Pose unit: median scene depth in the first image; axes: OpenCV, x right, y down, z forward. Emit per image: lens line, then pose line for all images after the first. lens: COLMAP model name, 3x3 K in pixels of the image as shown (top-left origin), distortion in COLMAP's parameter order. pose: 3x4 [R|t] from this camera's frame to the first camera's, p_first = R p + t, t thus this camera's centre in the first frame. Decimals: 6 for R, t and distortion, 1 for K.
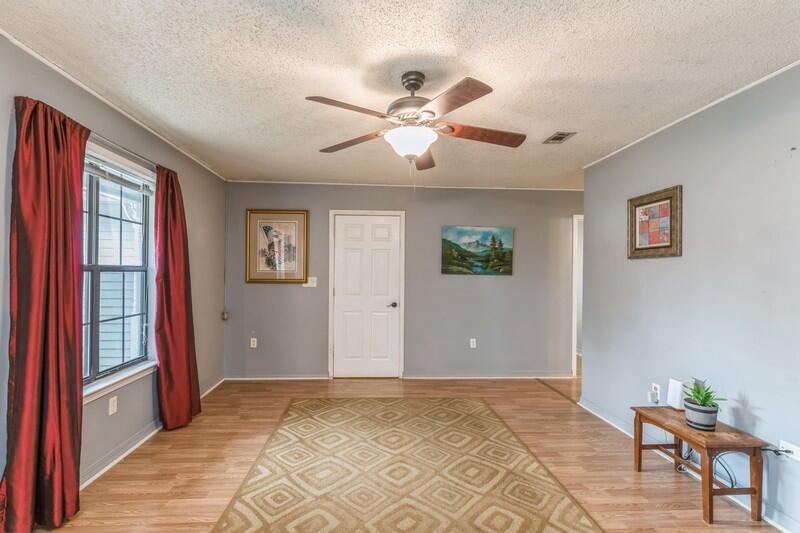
lens RADIAL K [[365.4, 0, 382.8], [0, 365.4, 270.2], [0, 0, 1]] dist [-0.001095, -0.000538]
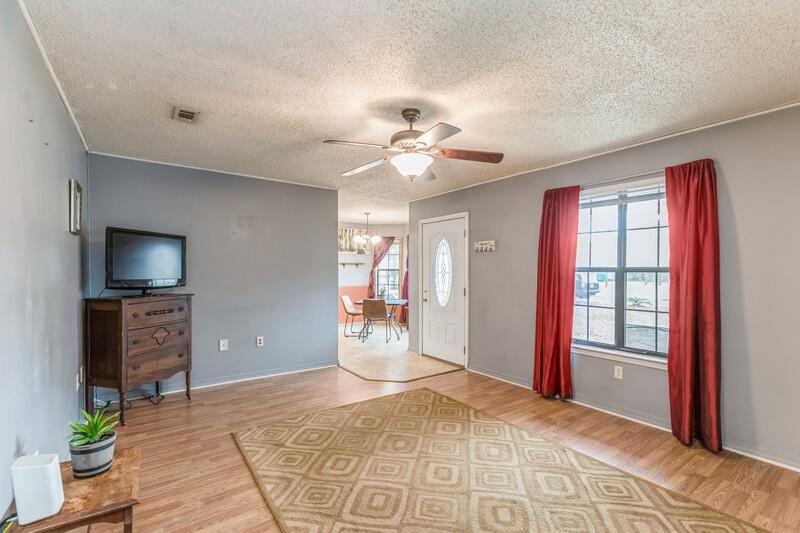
lens RADIAL K [[365.0, 0, 406.0], [0, 365.0, 270.0], [0, 0, 1]] dist [0.002563, -0.000048]
pose [[-0.833496, -0.014880, -0.552325, 0.573483], [-0.008994, 0.999870, -0.013365, 0.018500], [0.552452, -0.006173, -0.833522, 1.492292]]
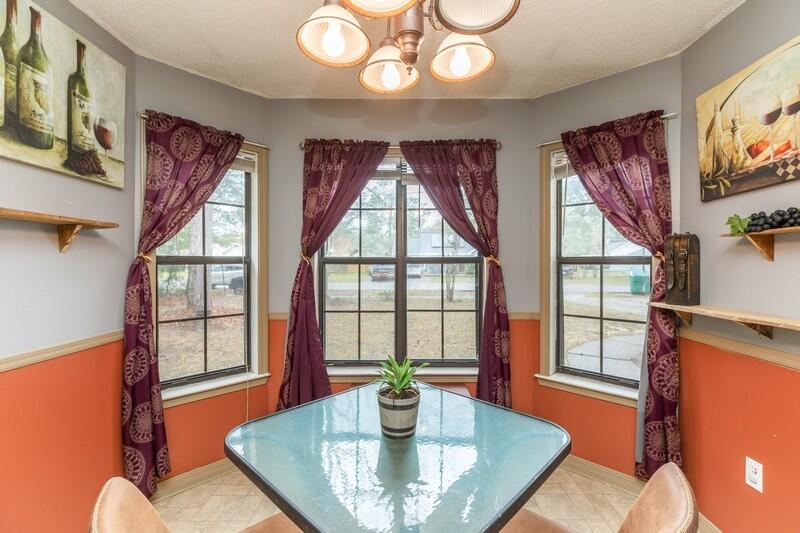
lens RADIAL K [[358.1, 0, 405.4], [0, 358.1, 265.8], [0, 0, 1]] dist [-0.000900, -0.000455]
pose [[-0.036904, -0.000684, -0.999319, -0.259441], [0.005308, 0.999986, -0.000881, -0.007416], [0.999305, -0.005337, -0.036900, -0.730431]]
